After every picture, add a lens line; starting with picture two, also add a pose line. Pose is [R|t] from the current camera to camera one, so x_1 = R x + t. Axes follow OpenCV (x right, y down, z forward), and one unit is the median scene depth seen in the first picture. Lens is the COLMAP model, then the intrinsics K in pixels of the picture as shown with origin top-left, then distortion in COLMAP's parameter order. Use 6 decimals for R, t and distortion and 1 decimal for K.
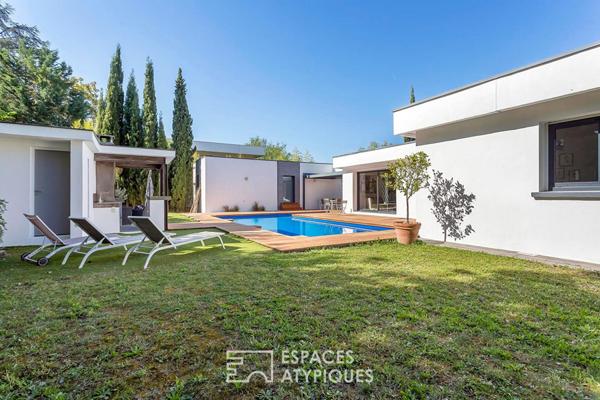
lens RADIAL K [[289.4, 0, 294.9], [0, 289.4, 198.1], [0, 0, 1]] dist [0.002938, 0.002004]
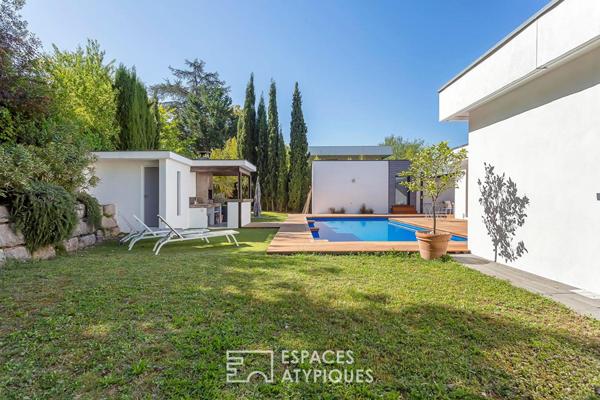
lens RADIAL K [[289.4, 0, 297.5], [0, 289.4, 203.6], [0, 0, 1]] dist [0.002938, 0.002004]
pose [[0.861641, 0.007784, -0.507459, 0.176272], [-0.001065, 0.999908, 0.013529, -0.001926], [0.507518, -0.011116, 0.861569, 0.051238]]
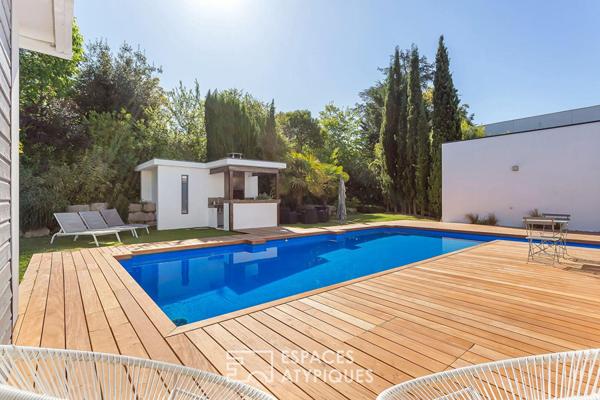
lens RADIAL K [[289.4, 0, 298.6], [0, 289.4, 199.2], [0, 0, 1]] dist [0.002938, 0.002004]
pose [[0.170936, 0.007391, -0.985254, 0.327657], [-0.006288, 0.999960, 0.006411, -0.008542], [0.985262, 0.005099, 0.170975, 0.507736]]
